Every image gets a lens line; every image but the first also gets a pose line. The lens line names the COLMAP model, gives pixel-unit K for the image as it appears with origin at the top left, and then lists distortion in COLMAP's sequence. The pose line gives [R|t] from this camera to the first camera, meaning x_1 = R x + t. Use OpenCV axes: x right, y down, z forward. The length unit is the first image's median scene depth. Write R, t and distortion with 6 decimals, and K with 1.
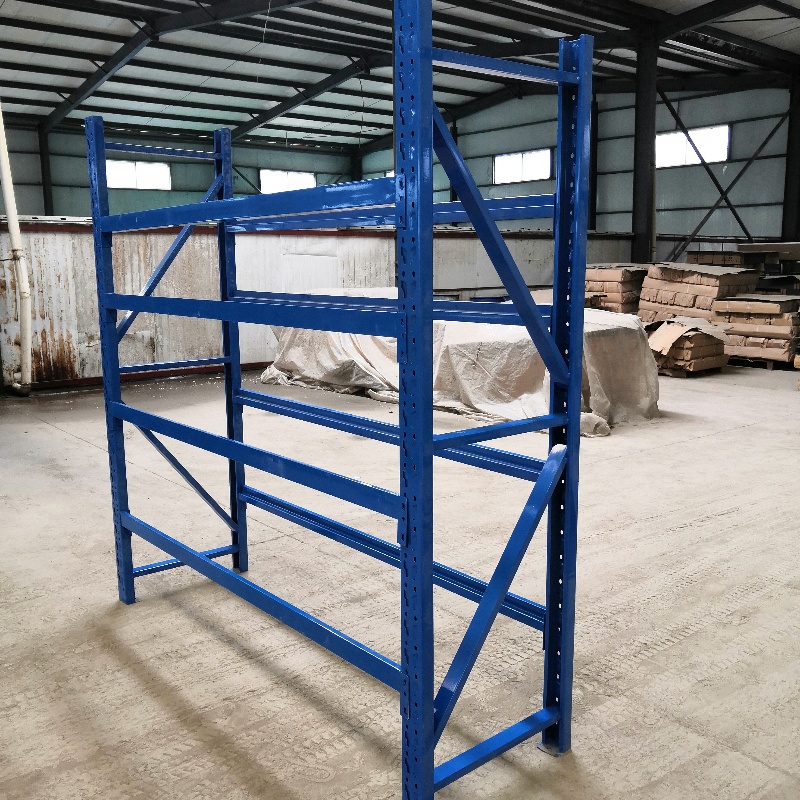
lens RADIAL K [[819.4, 0, 403.8], [0, 819.4, 399.0], [0, 0, 1]] dist [-0.009303, 0.012579]
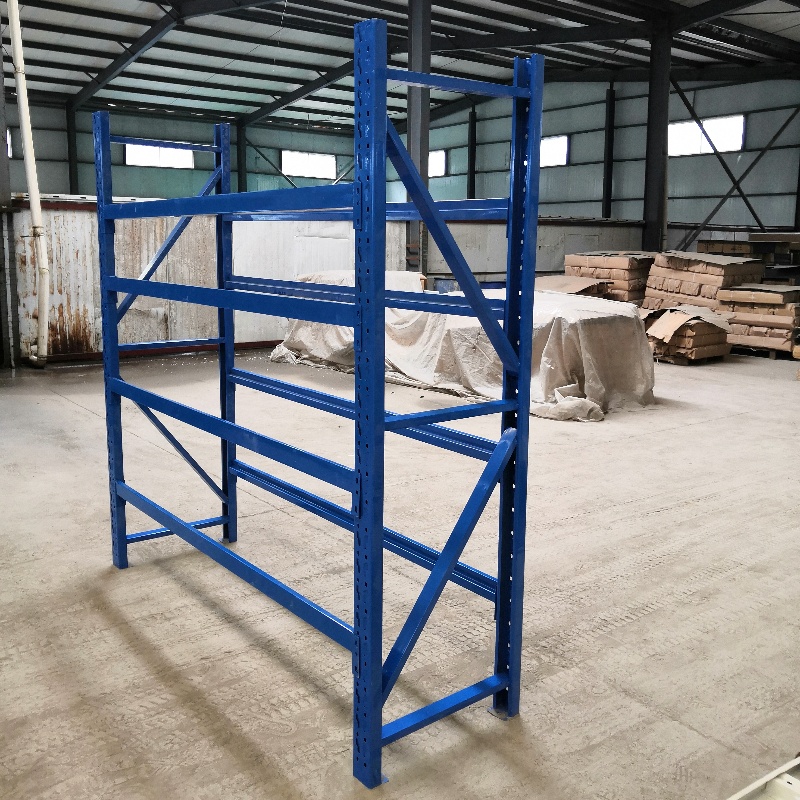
lens RADIAL K [[817.4, 0, 402.7], [0, 817.4, 363.8], [0, 0, 1]] dist [-0.008440, 0.009794]
pose [[0.999483, 0.022759, -0.022724, 0.042463], [-0.023181, 0.999561, -0.018475, -0.003321], [0.022294, 0.018992, 0.999571, -0.048976]]
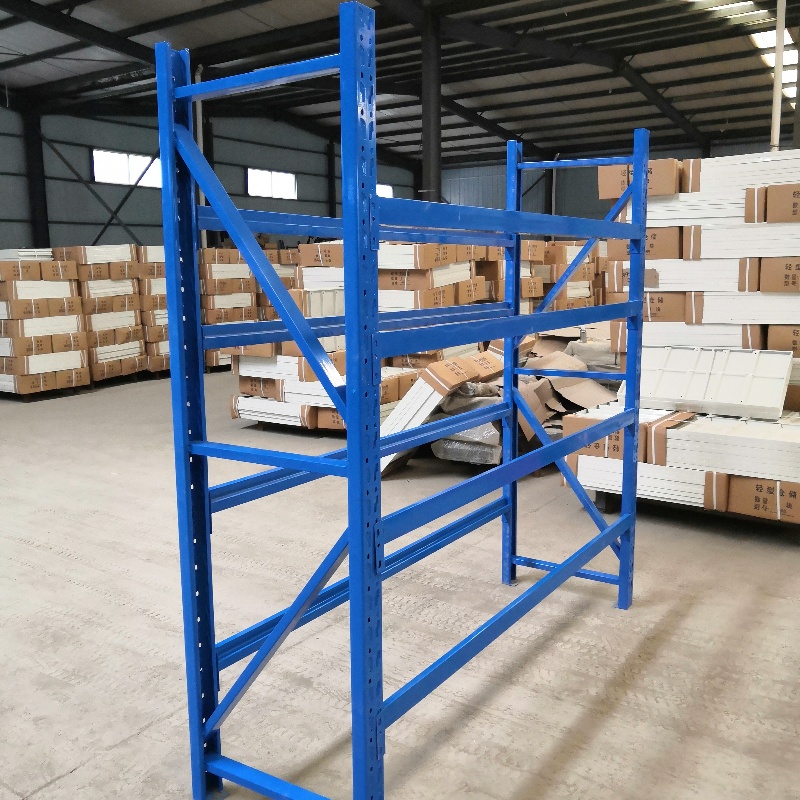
lens RADIAL K [[819.4, 0, 403.8], [0, 819.4, 399.0], [0, 0, 1]] dist [-0.009303, 0.012579]
pose [[-0.277757, -0.138595, 0.950601, -0.779238], [0.173052, 0.966132, 0.191423, -0.161217], [-0.944936, 0.217672, -0.244366, 0.972669]]
